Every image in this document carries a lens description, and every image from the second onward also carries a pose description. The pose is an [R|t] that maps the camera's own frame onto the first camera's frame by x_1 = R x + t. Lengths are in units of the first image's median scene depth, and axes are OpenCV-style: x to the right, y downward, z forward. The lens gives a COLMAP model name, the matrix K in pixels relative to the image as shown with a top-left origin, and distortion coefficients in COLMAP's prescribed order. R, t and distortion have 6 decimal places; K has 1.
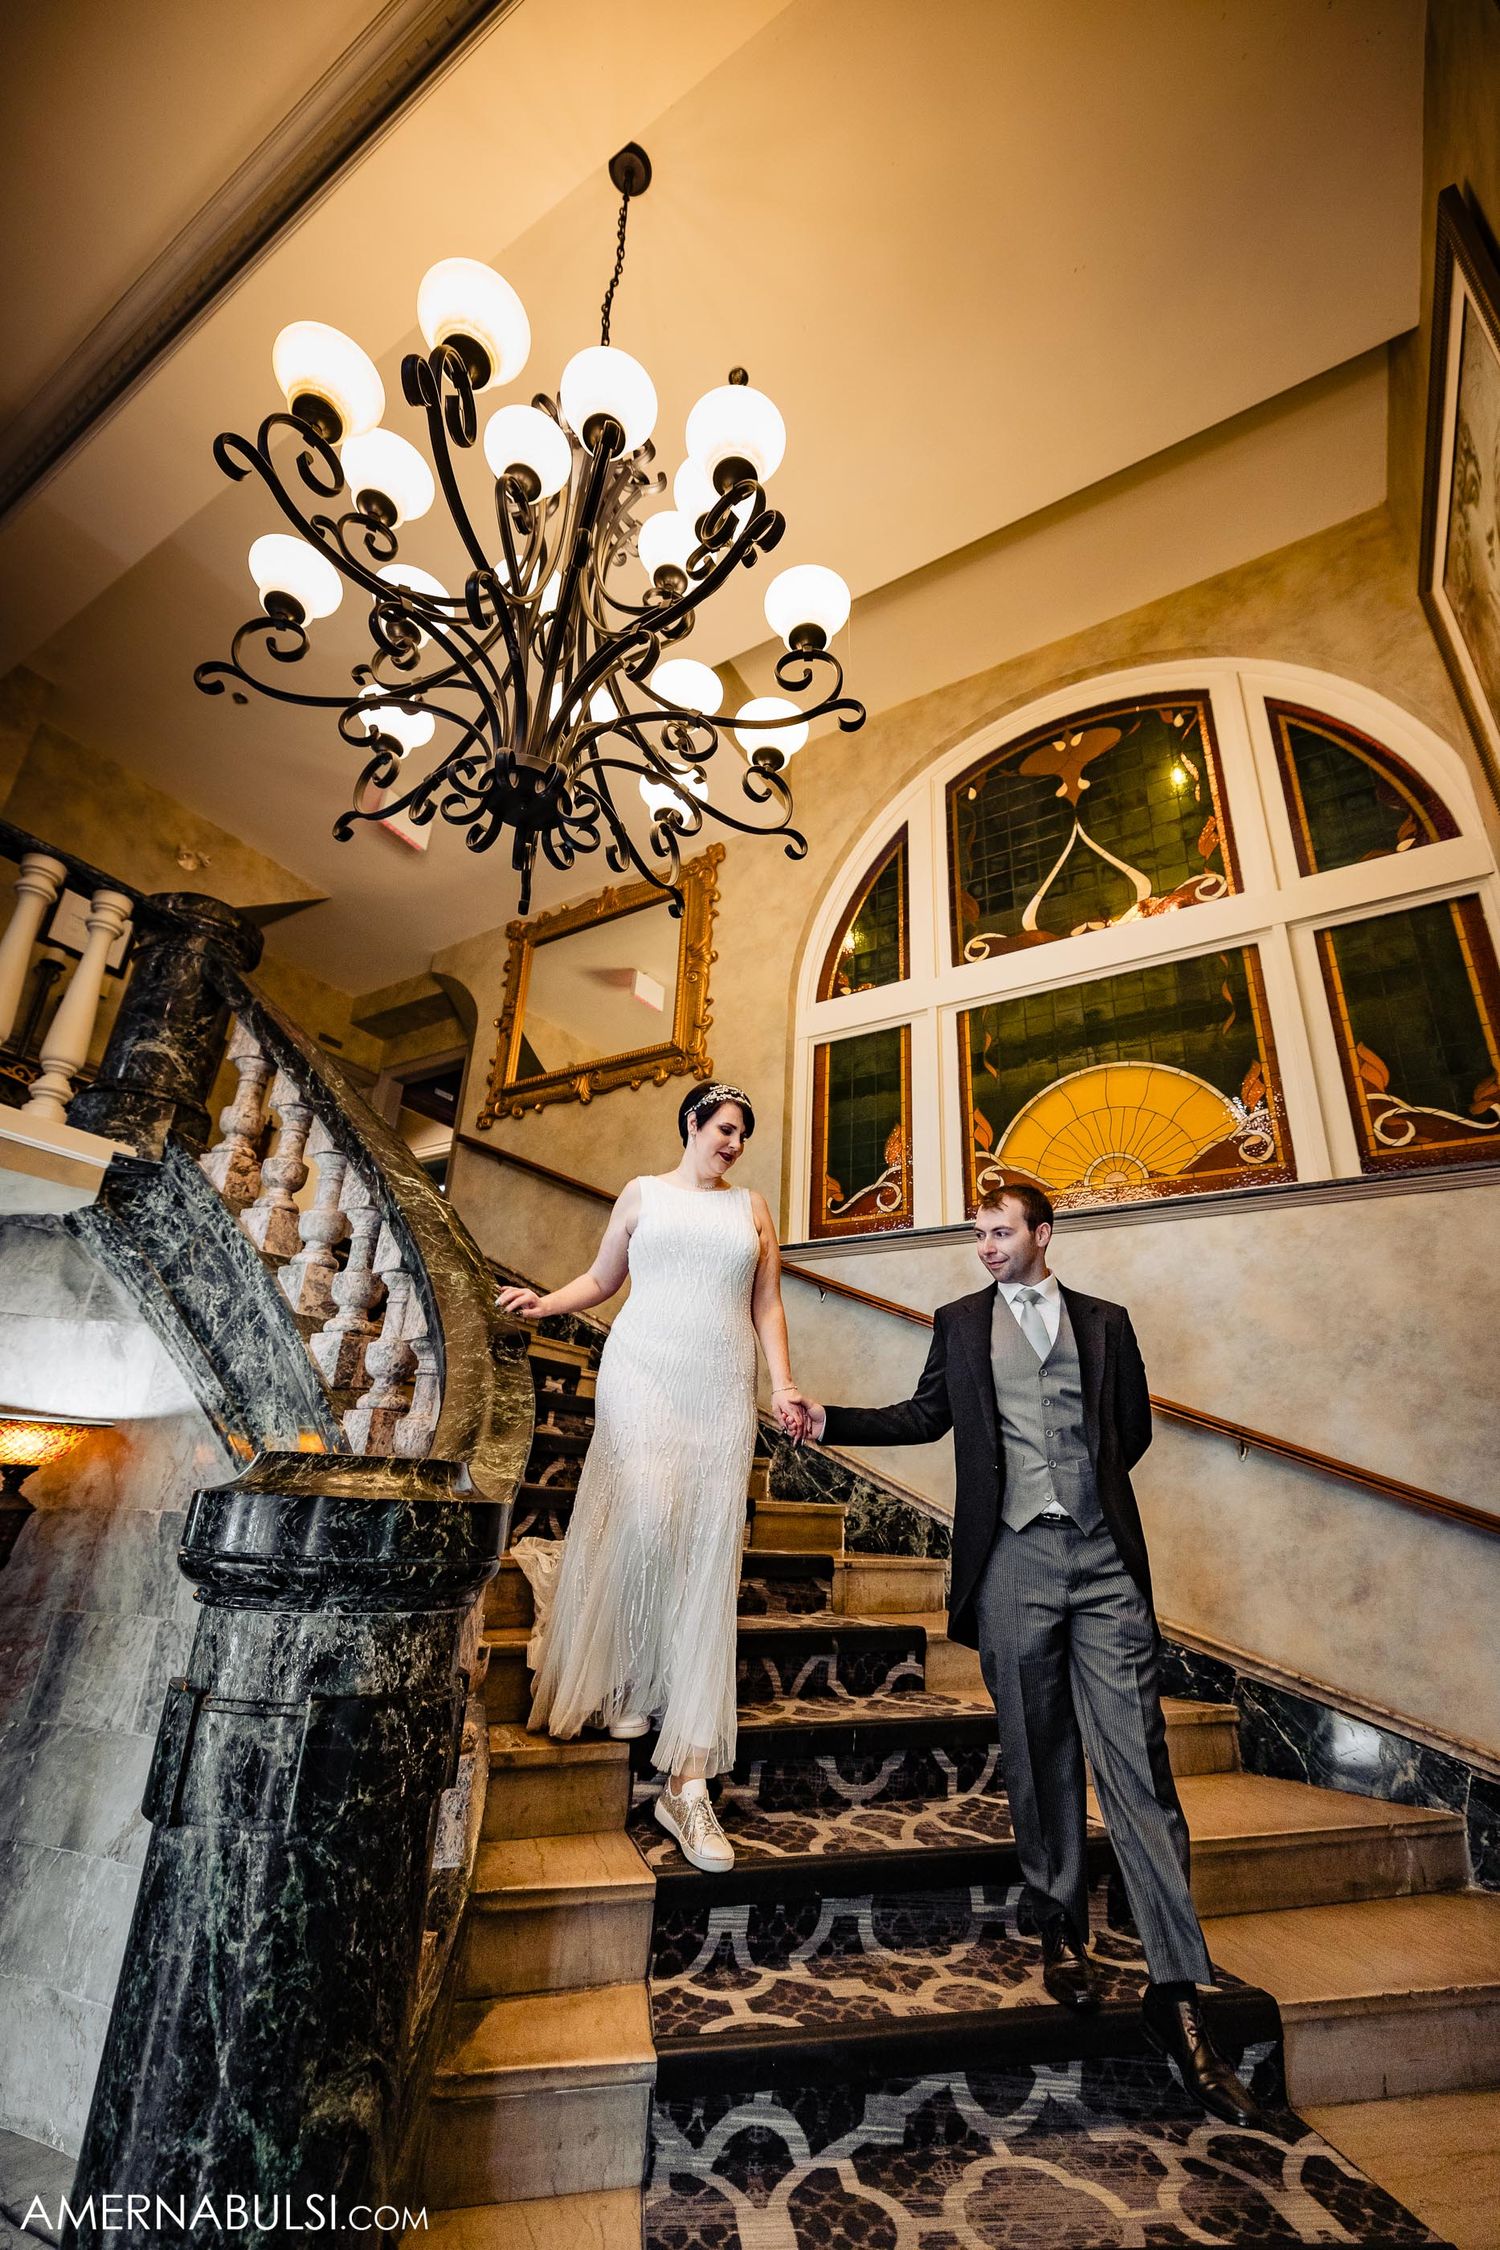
lens RADIAL K [[923.2, 0, 750.0], [0, 923.2, 1125.0], [0, 0, 1]] dist [0.004360, 0.000260]
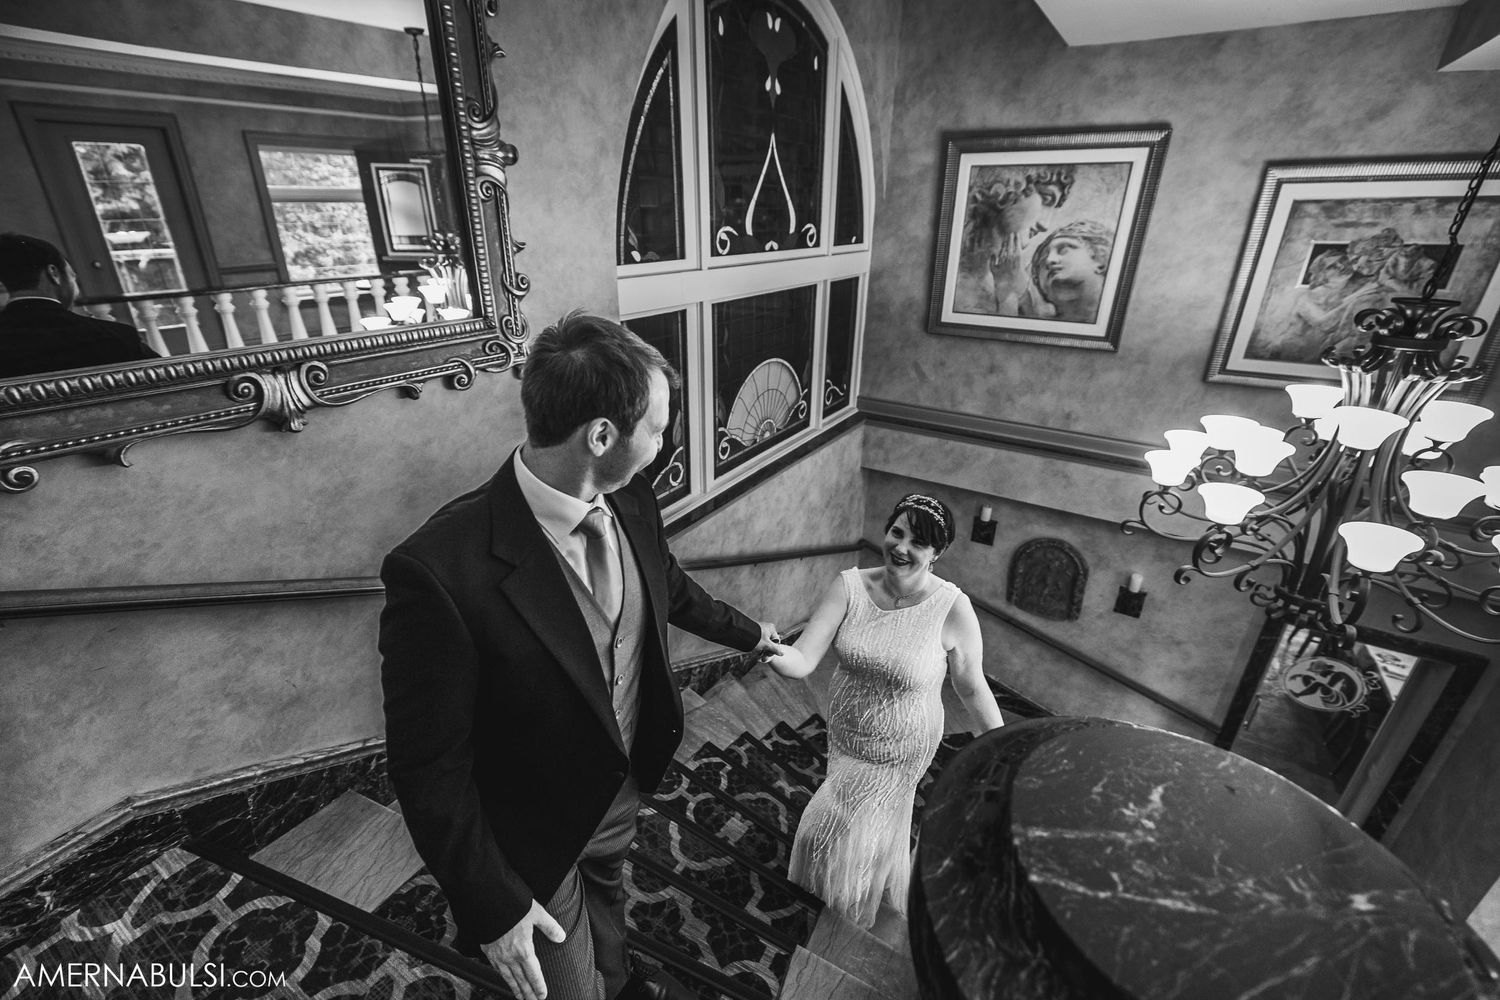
lens RADIAL K [[637.6, 0, 725.8], [0, 637.6, 504.0], [0, 0, 1]] dist [0.002292, 0.000388]
pose [[0.042705, -0.454341, 0.889804, -0.641315], [-0.365316, 0.821842, 0.437172, -0.293732], [-0.929903, -0.343729, -0.130882, 1.084888]]
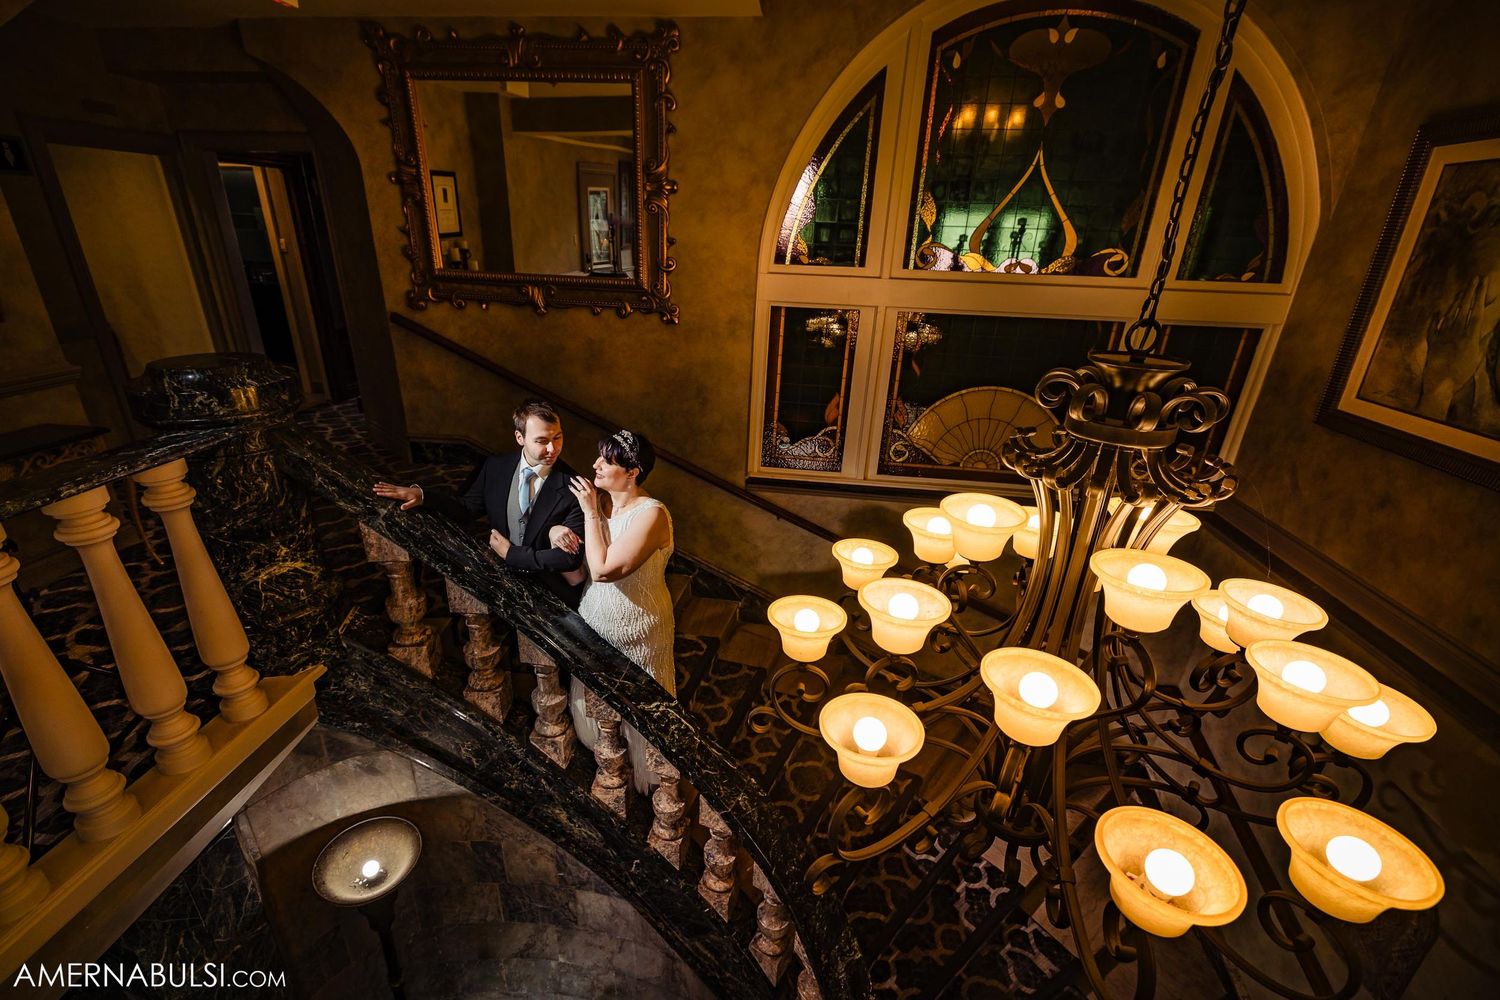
lens RADIAL K [[637.6, 0, 725.8], [0, 637.6, 504.0], [0, 0, 1]] dist [0.002292, 0.000388]
pose [[0.918856, -0.164012, 0.358892, -0.375784], [-0.138491, 0.717623, 0.682523, -0.535313], [-0.369491, -0.676843, 0.636678, 0.387306]]
